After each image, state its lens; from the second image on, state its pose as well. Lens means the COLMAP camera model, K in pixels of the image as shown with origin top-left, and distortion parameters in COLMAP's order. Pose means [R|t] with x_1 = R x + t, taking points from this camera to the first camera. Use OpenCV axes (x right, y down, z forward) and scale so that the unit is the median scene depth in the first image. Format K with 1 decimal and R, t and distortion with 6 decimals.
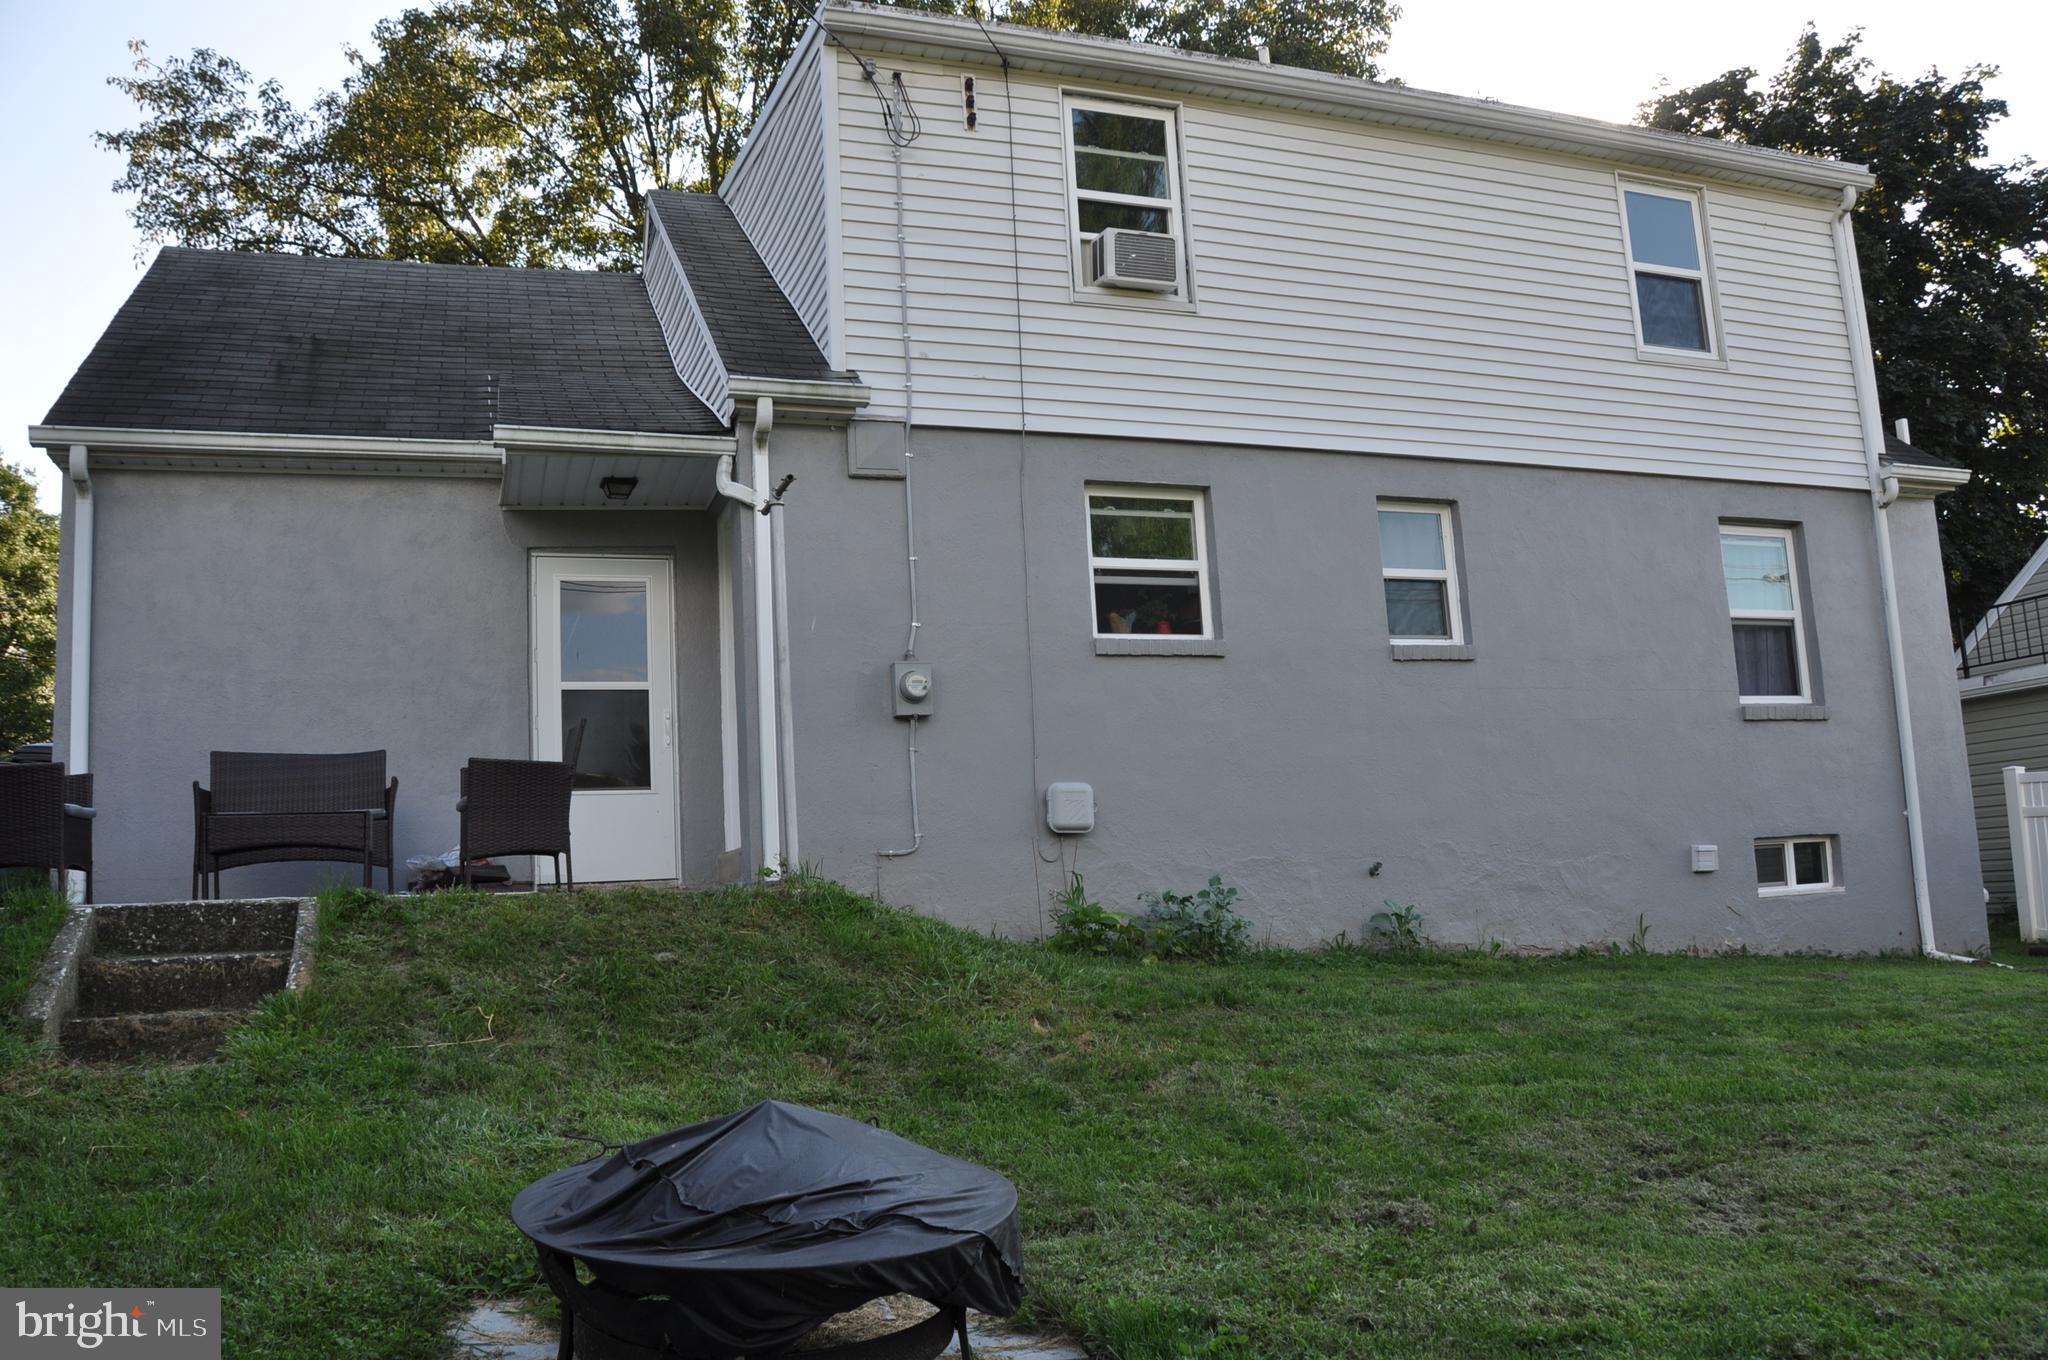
lens RADIAL K [[1564.4, 0, 1021.5], [0, 1564.4, 687.4], [0, 0, 1]] dist [-0.121277, 0.049530]
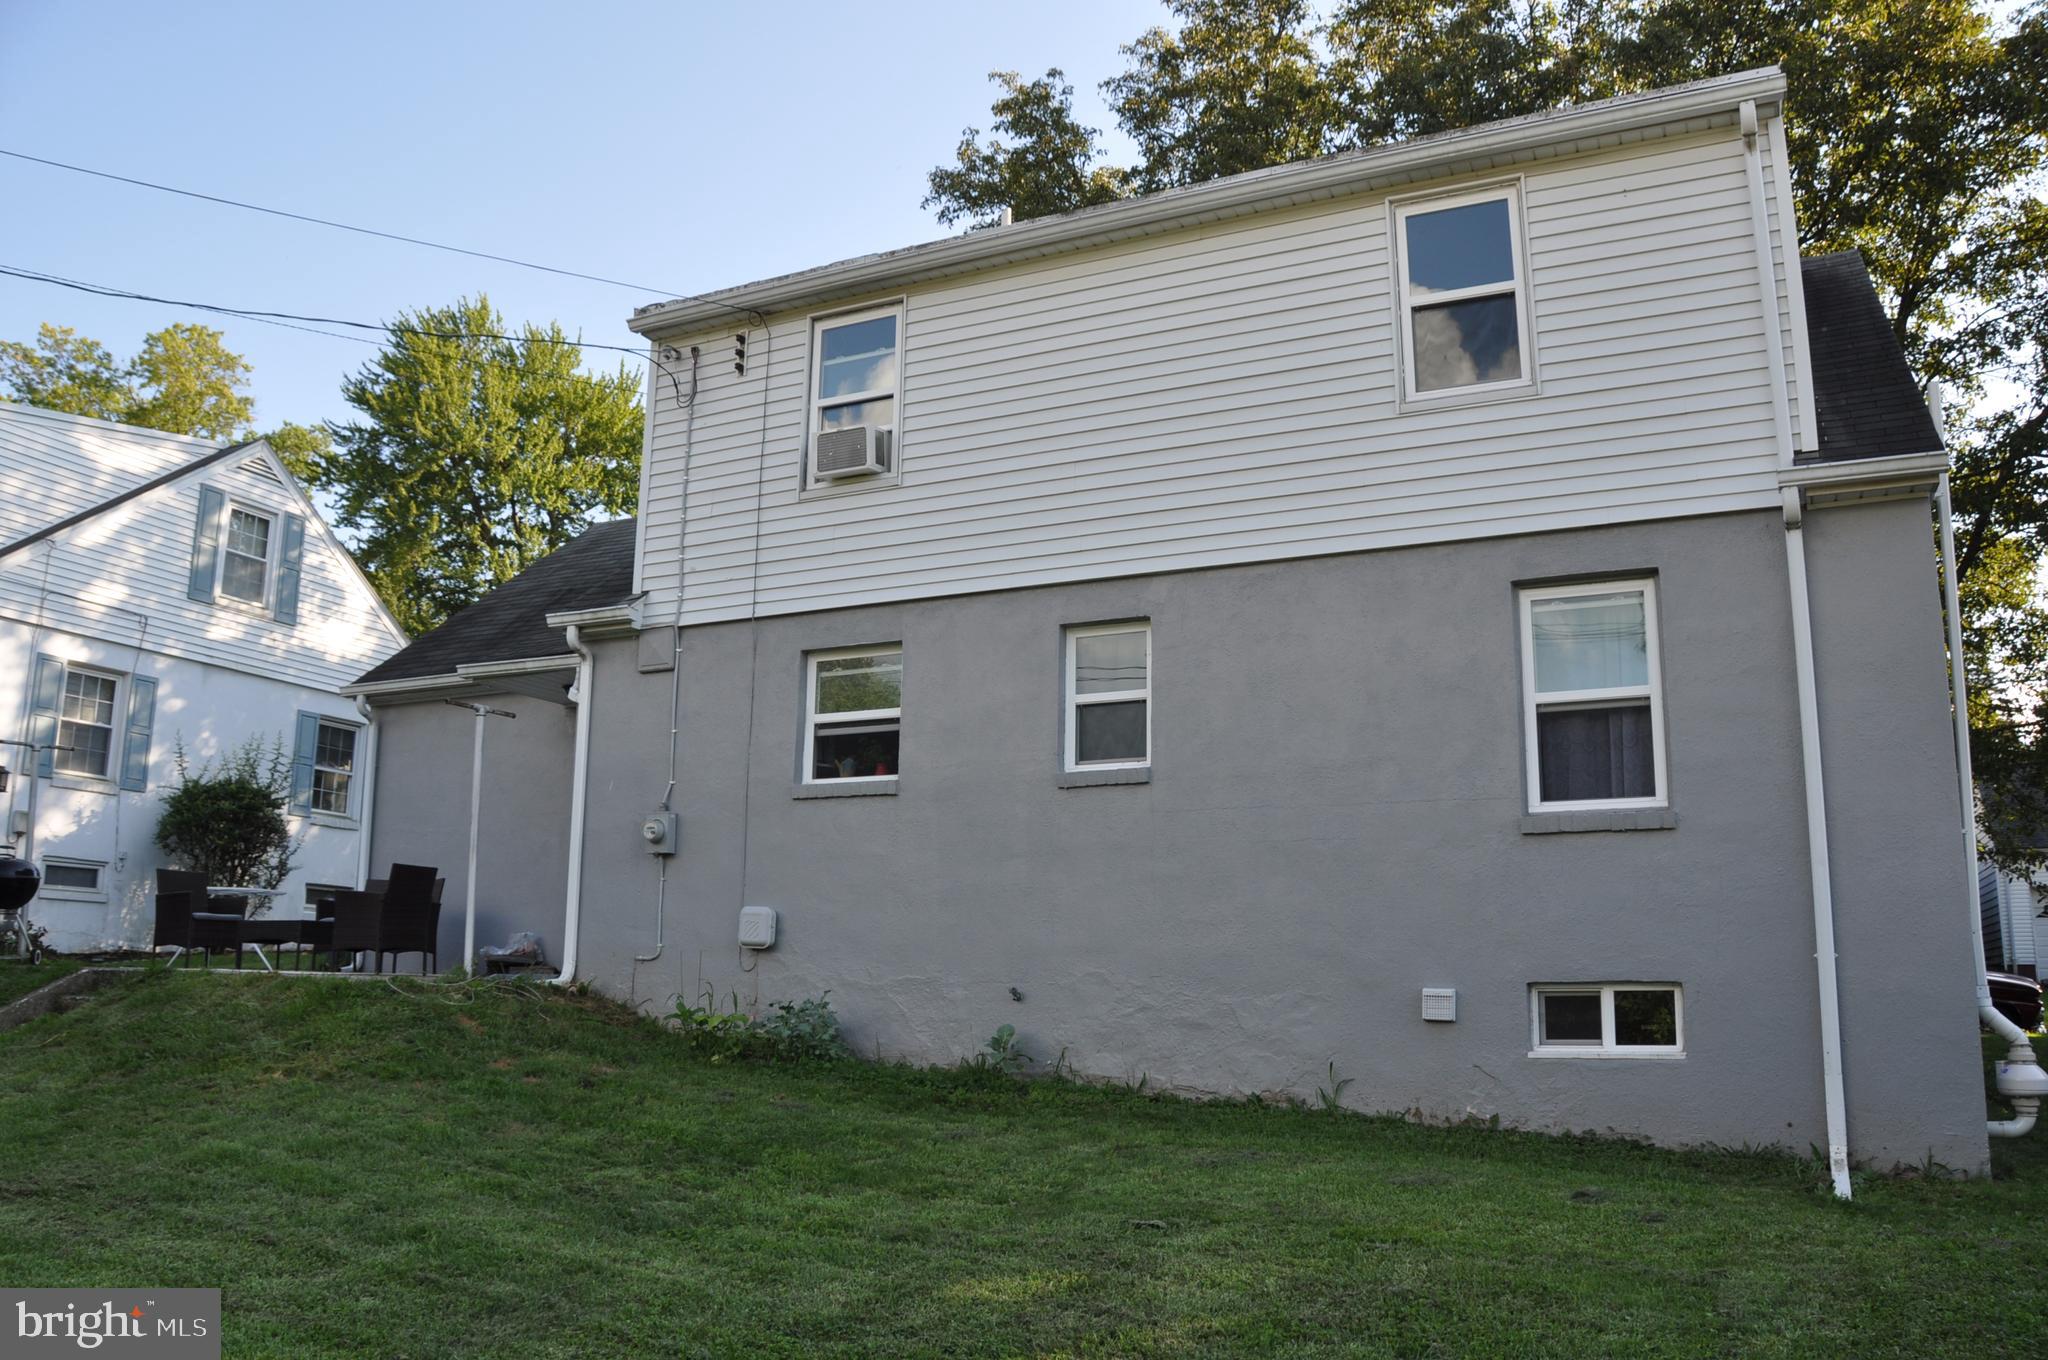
lens RADIAL K [[1564.4, 0, 1026.1], [0, 1564.4, 683.8], [0, 0, 1]] dist [-0.121277, 0.049530]
pose [[0.709754, -0.081593, -0.699709, 0.937416], [0.055153, 0.996657, -0.060275, -0.024932], [0.702288, 0.004190, 0.711881, 0.258329]]
